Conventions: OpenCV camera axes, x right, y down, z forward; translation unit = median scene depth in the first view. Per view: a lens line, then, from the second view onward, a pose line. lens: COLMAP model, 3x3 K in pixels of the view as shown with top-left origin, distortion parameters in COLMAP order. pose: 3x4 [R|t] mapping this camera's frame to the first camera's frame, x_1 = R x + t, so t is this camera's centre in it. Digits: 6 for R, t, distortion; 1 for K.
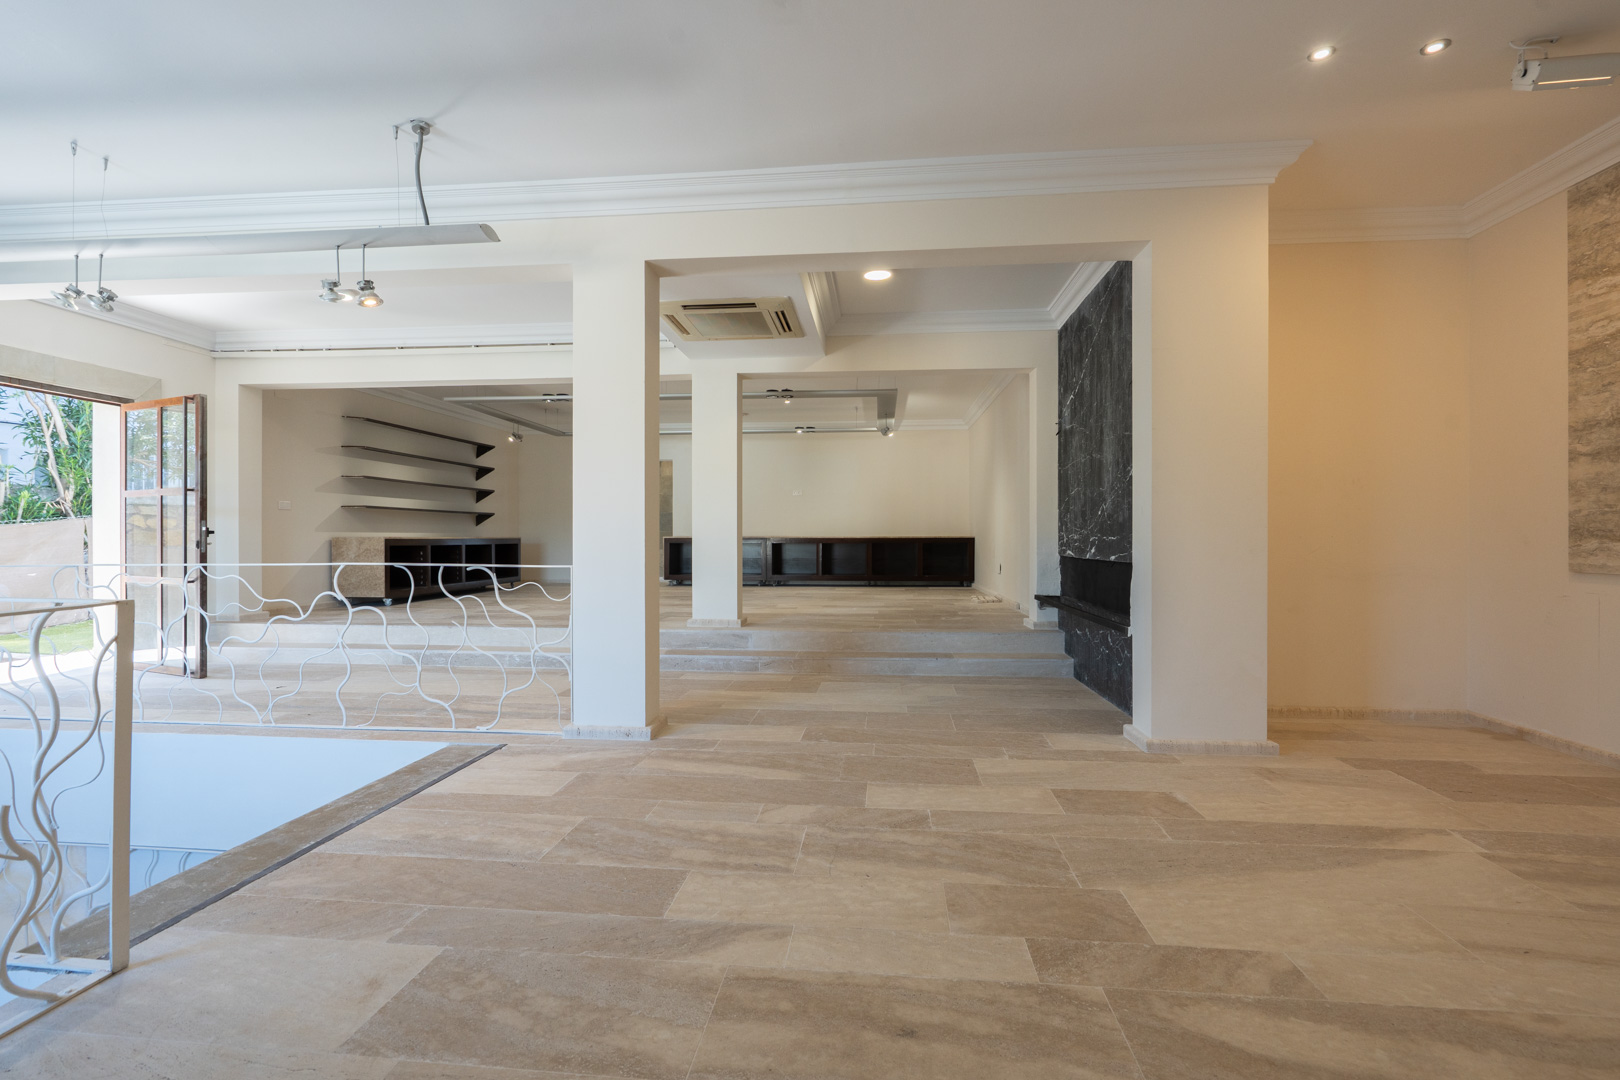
lens RADIAL K [[746.9, 0, 816.3], [0, 746.9, 539.8], [0, 0, 1]] dist [-0.002484, 0.000214]
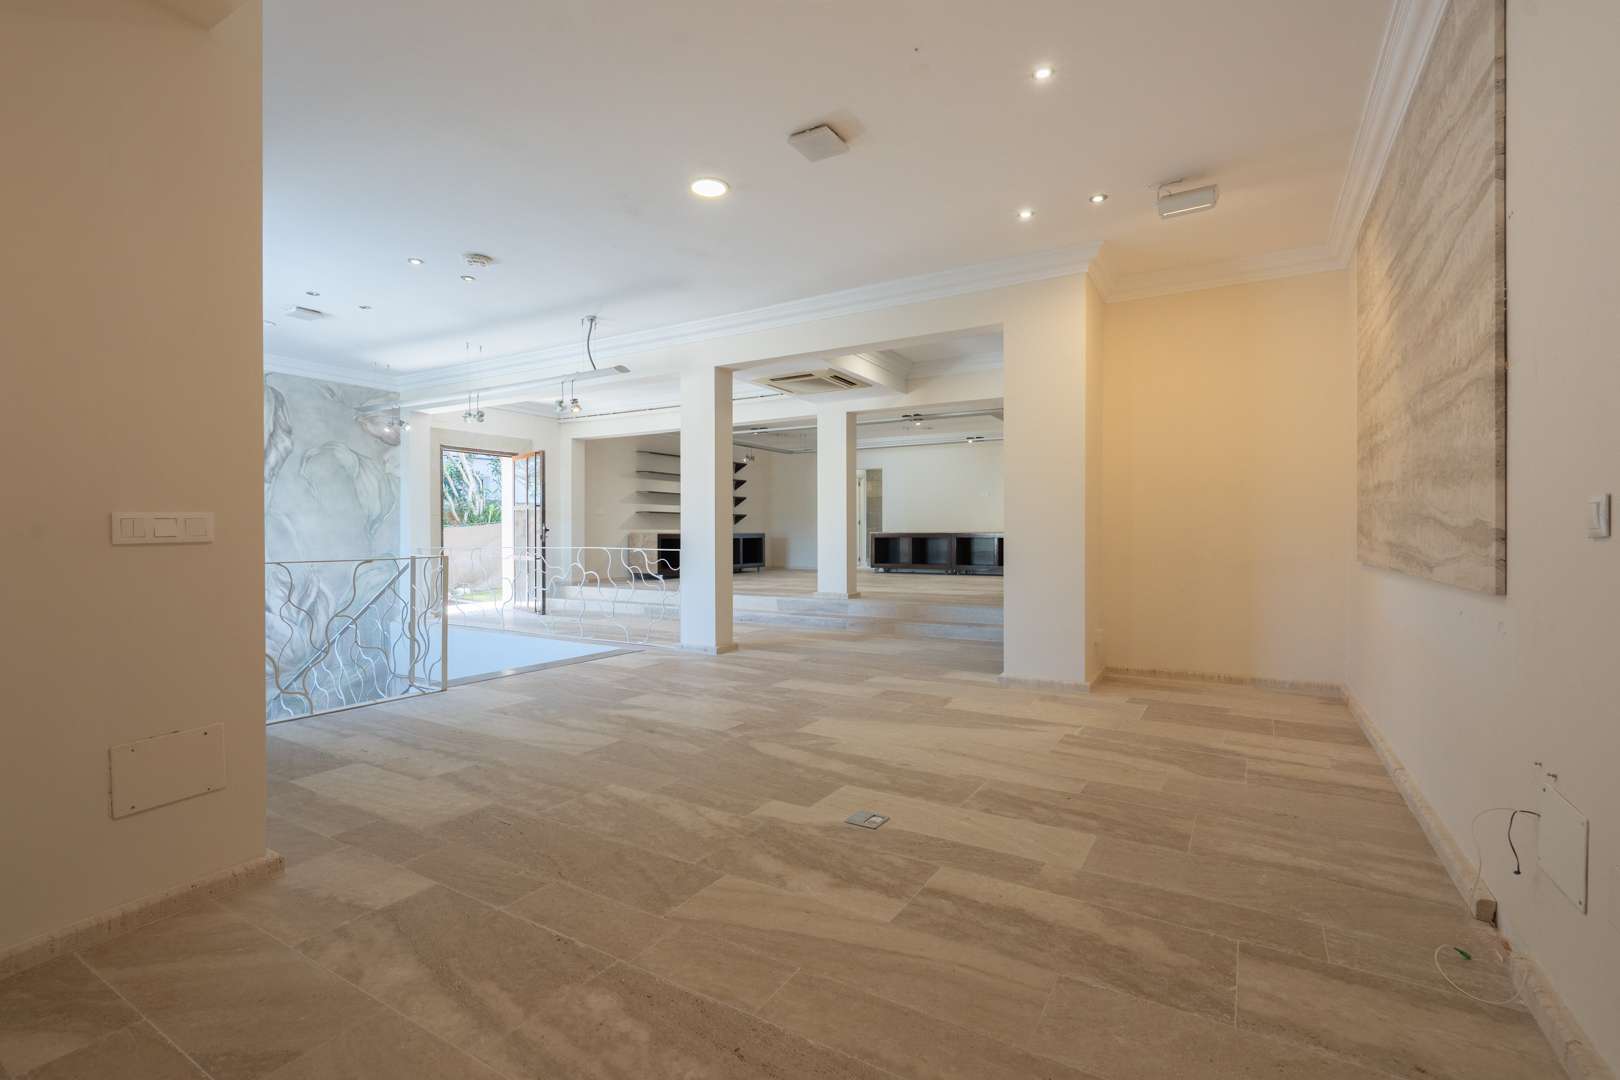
lens RADIAL K [[746.9, 0, 800.5], [0, 746.9, 535.1], [0, 0, 1]] dist [-0.002484, 0.000214]
pose [[0.897692, 0.000459, -0.440624, 0.459944], [-0.000512, 1.000000, -0.000001, 0.001263], [0.440624, 0.000226, 0.897692, -0.280328]]
